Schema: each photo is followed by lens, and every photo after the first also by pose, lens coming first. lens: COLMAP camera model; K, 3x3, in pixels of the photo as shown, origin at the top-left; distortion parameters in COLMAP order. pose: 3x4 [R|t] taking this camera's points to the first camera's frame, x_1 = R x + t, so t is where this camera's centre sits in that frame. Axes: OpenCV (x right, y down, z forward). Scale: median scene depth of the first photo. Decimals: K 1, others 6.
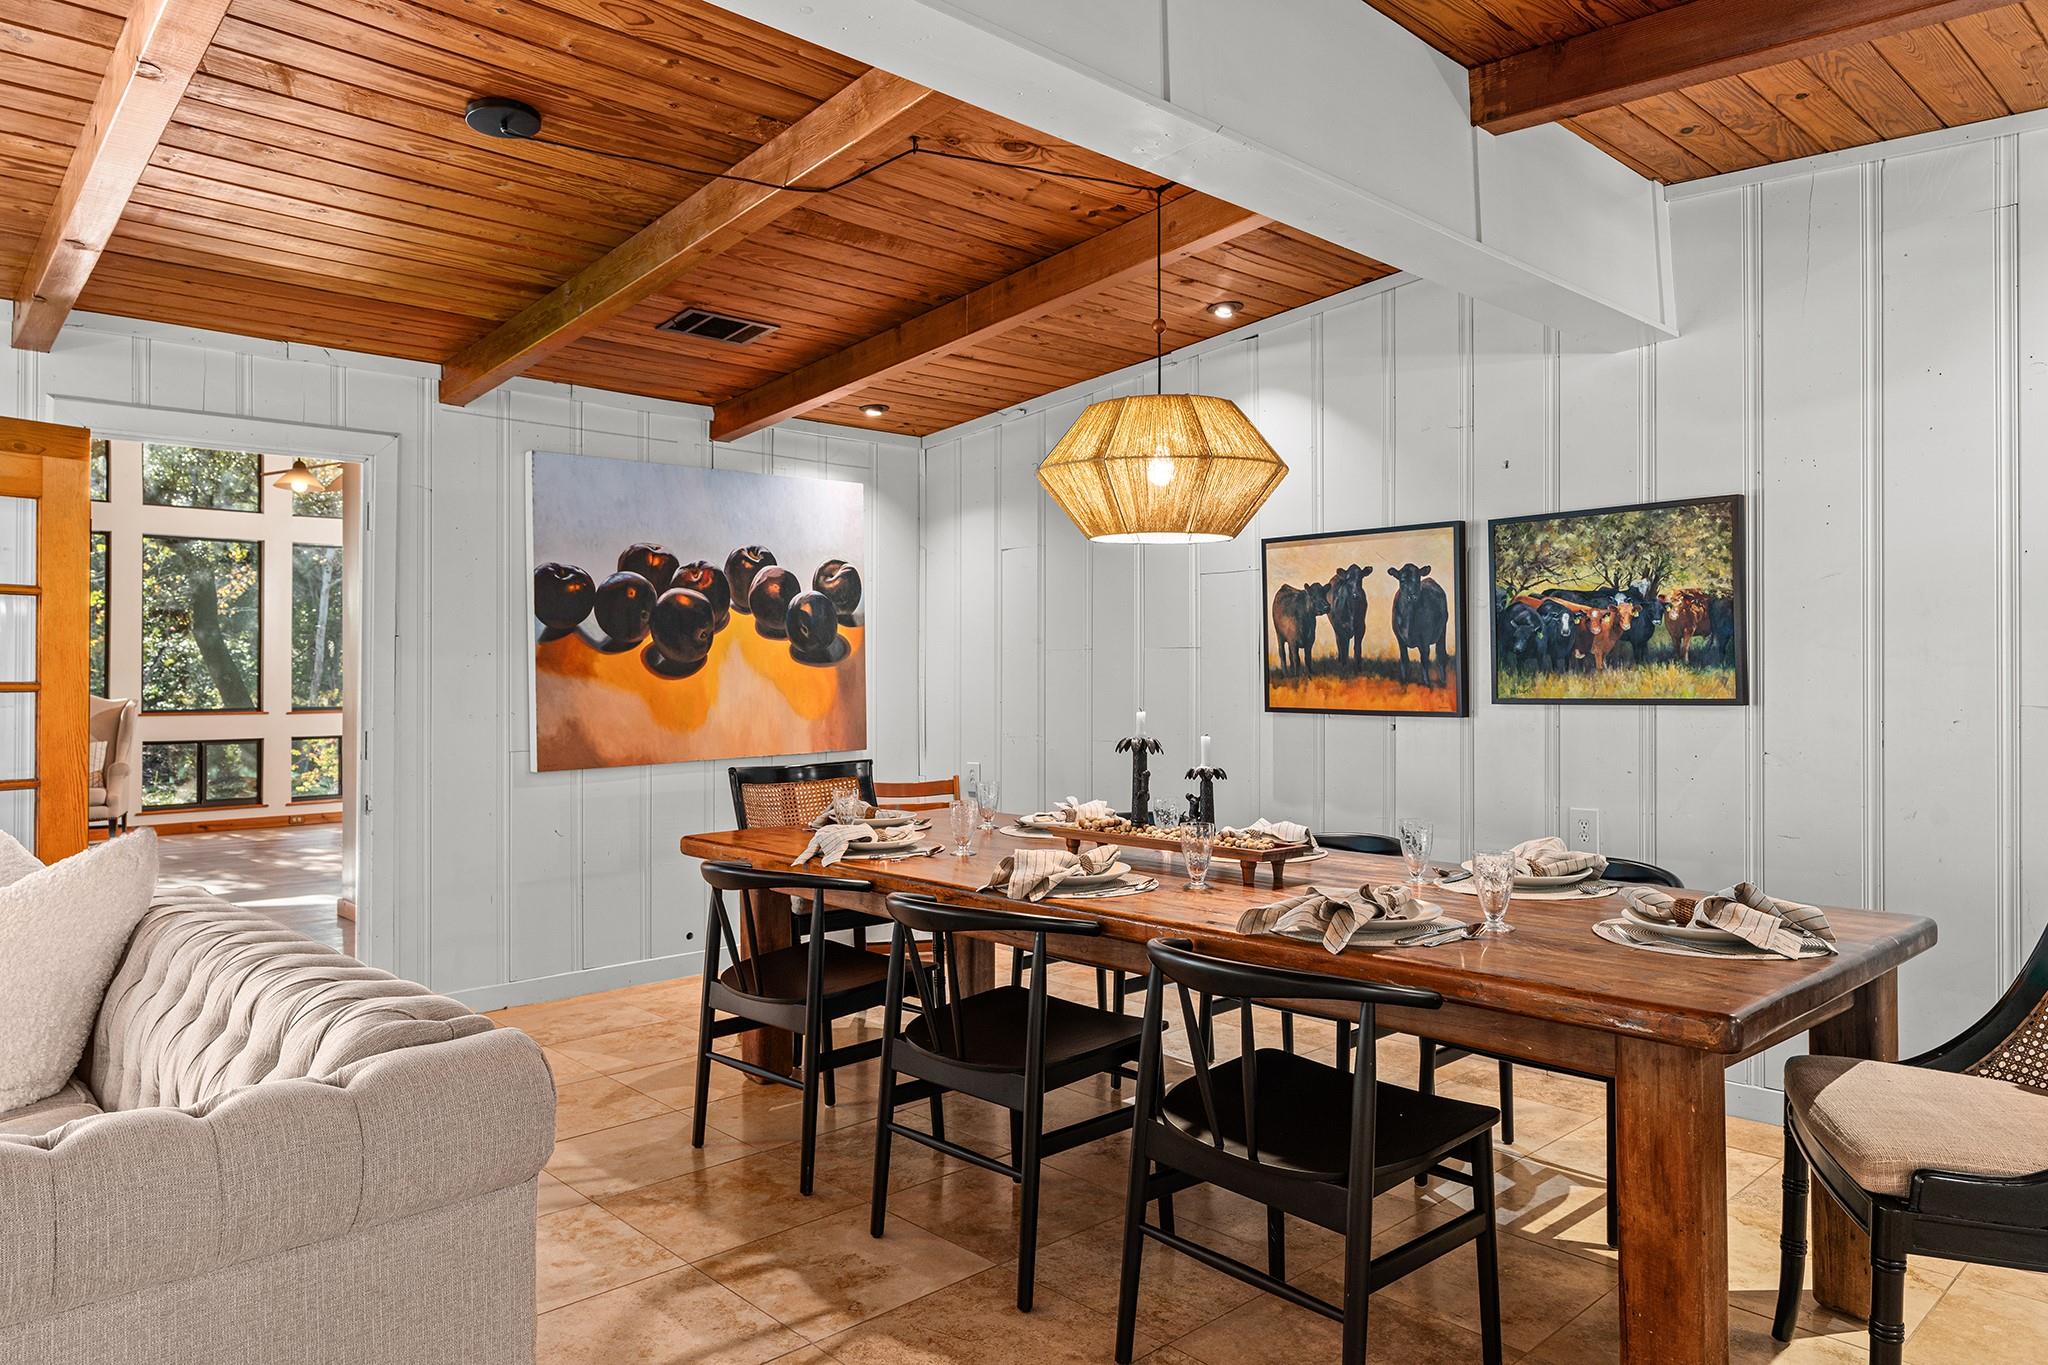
lens RADIAL K [[1296.4, 0, 1025.0], [0, 1296.4, 650.8], [0, 0, 1]] dist [-0.002787, -0.000702]
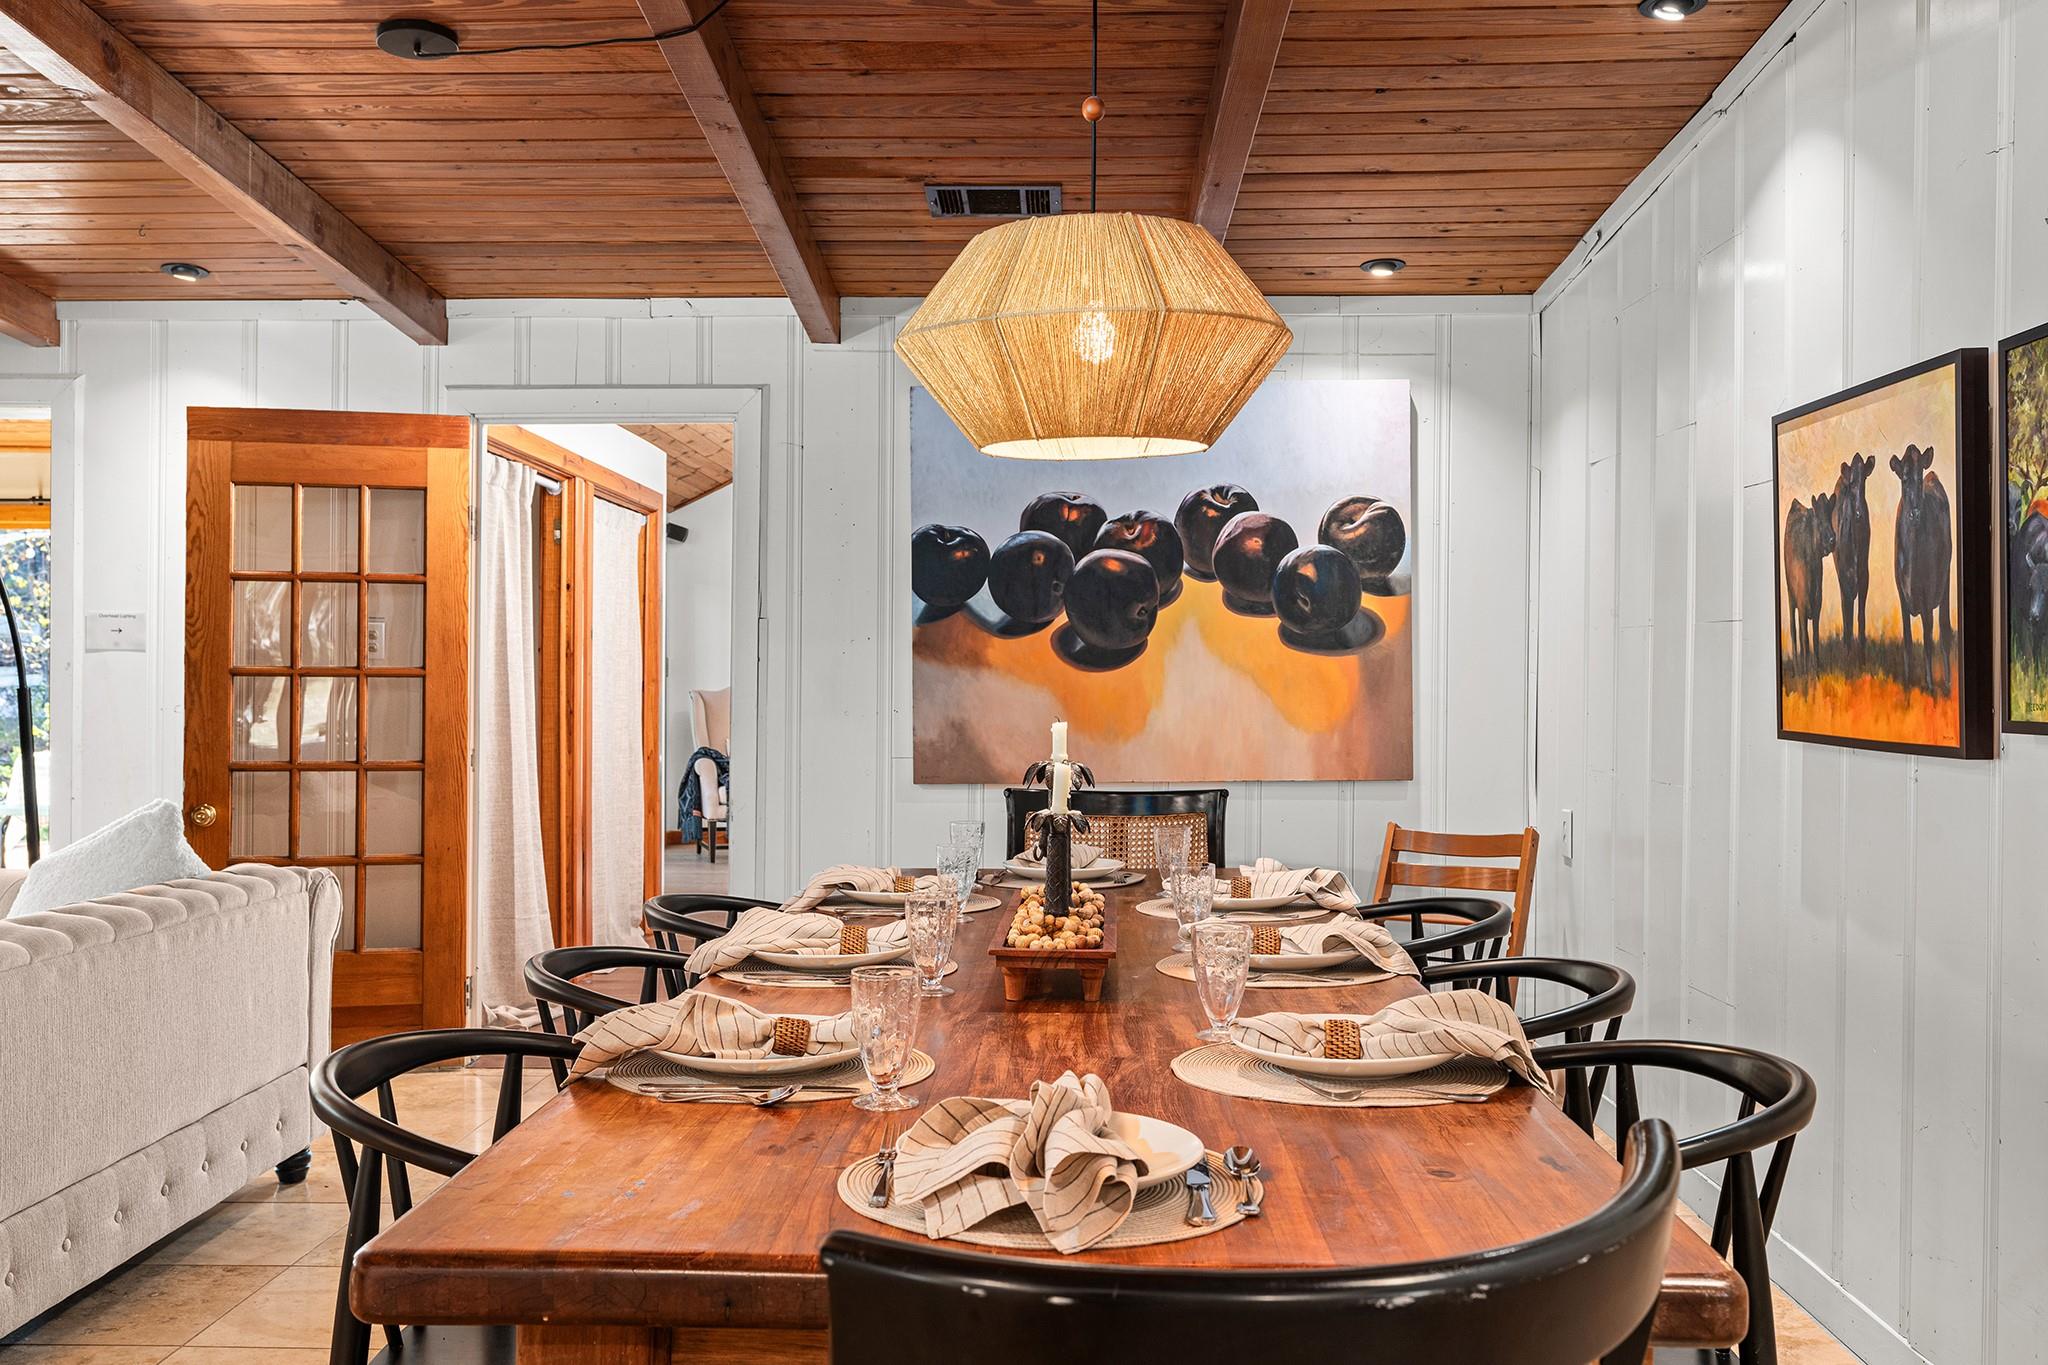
lens RADIAL K [[1836.6, 0, 1024.0], [0, 1836.6, 682.5], [0, 0, 1]] dist [0.003558, 0.007299]
pose [[0.714029, 0.011386, -0.700023, 0.520752], [0.005598, 0.999743, 0.021970, 0.005691], [0.700093, -0.019606, 0.713782, 0.248873]]
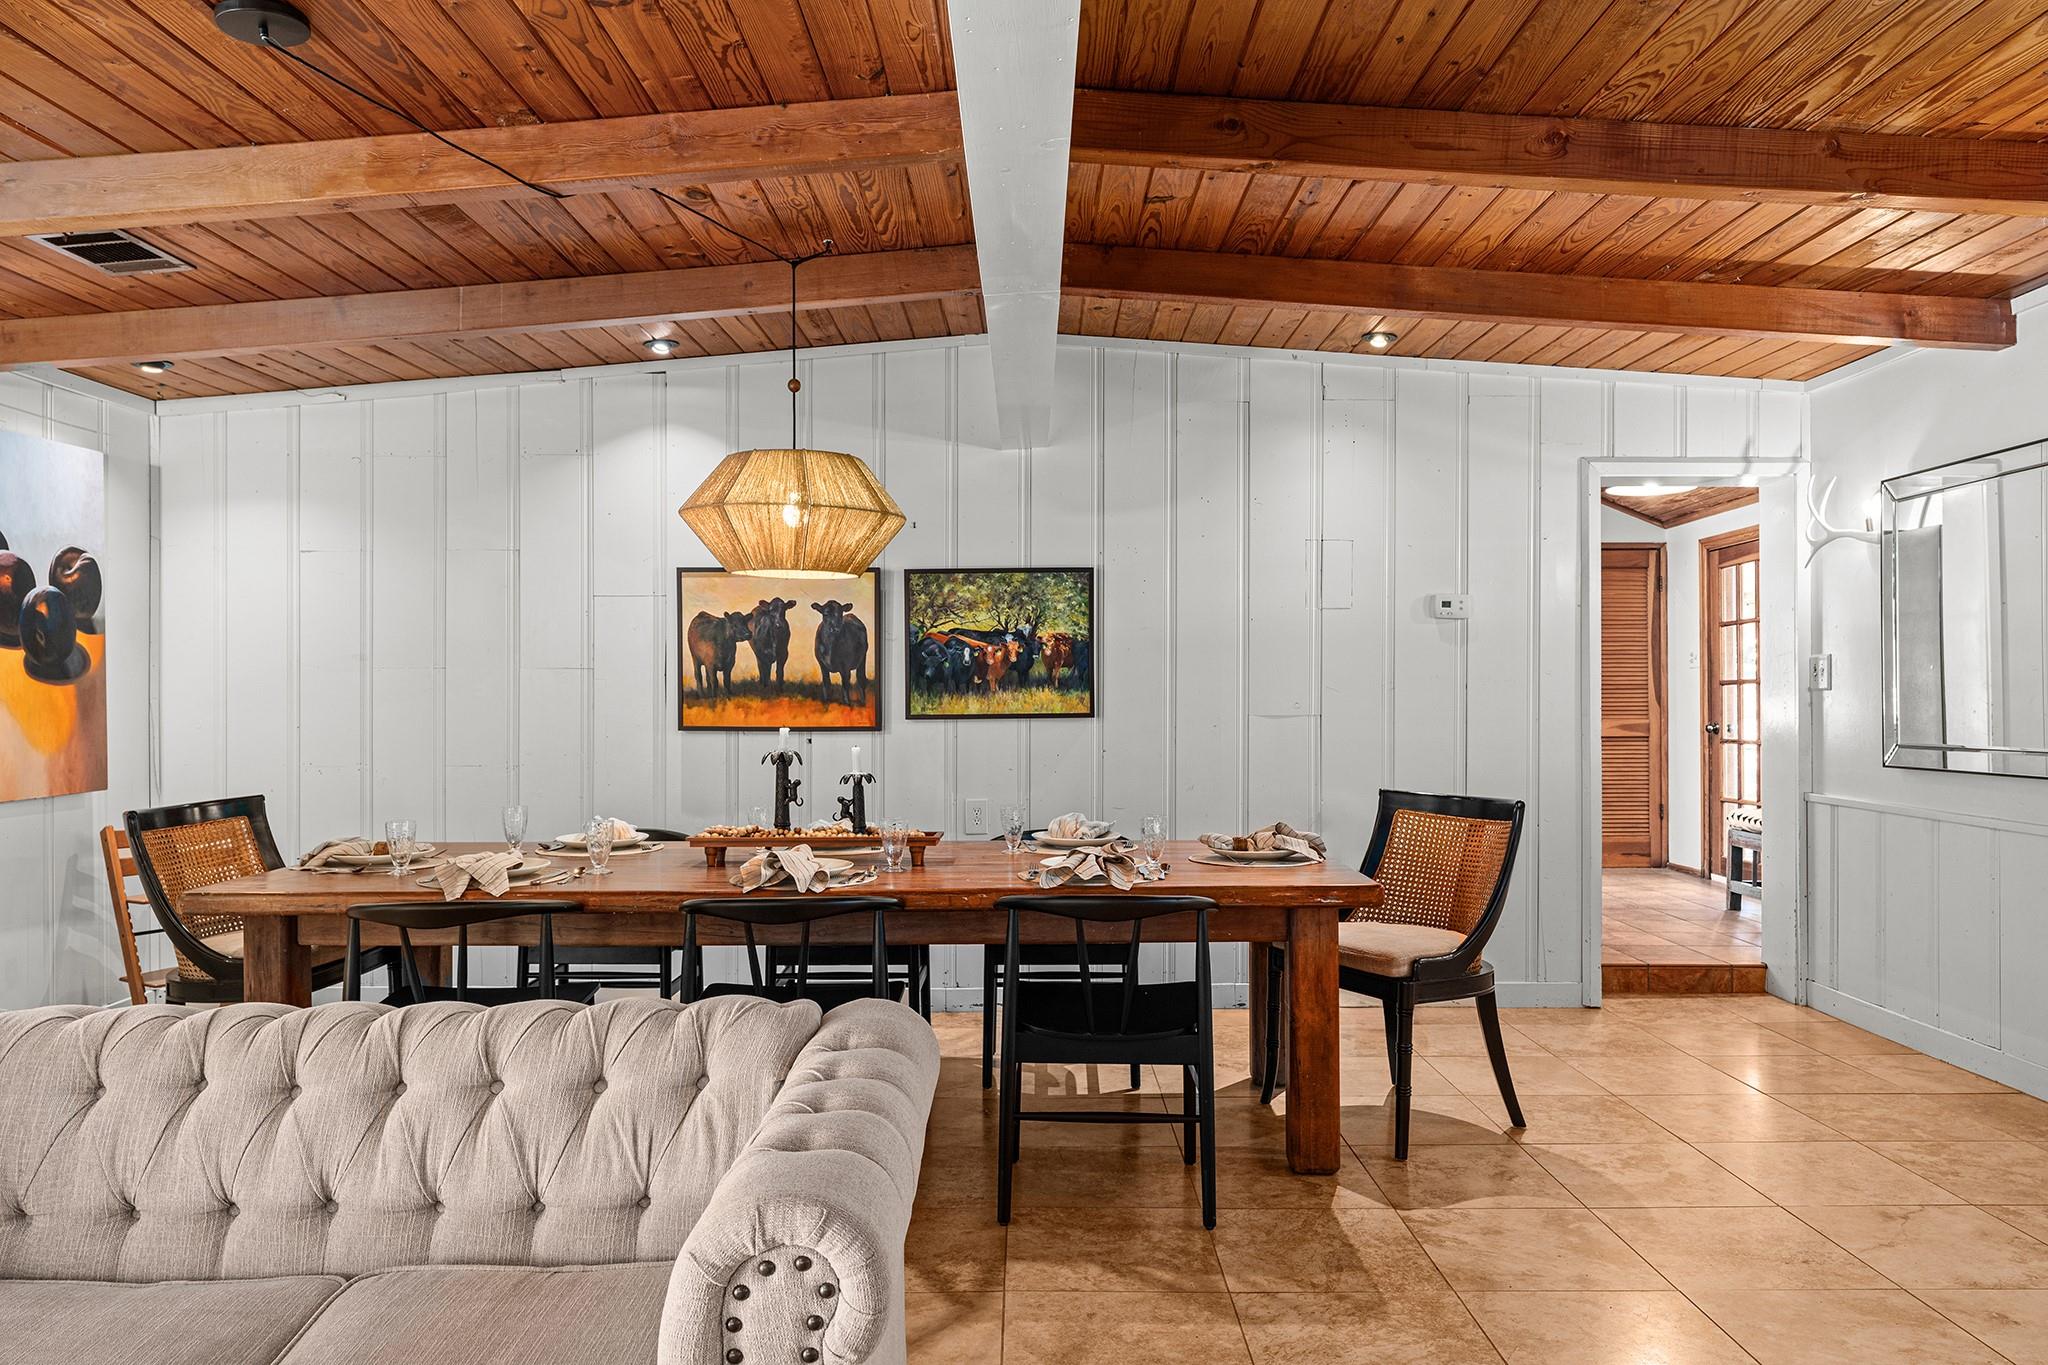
lens RADIAL K [[1379.0, 0, 1024.0], [0, 1379.0, 682.5], [0, 0, 1]] dist [0.000870, 0.002602]
pose [[0.682629, 0.008344, 0.730718, -0.469416], [-0.013730, 0.999905, 0.001409, 0.002437], [-0.730636, -0.010995, 0.682678, 0.023879]]
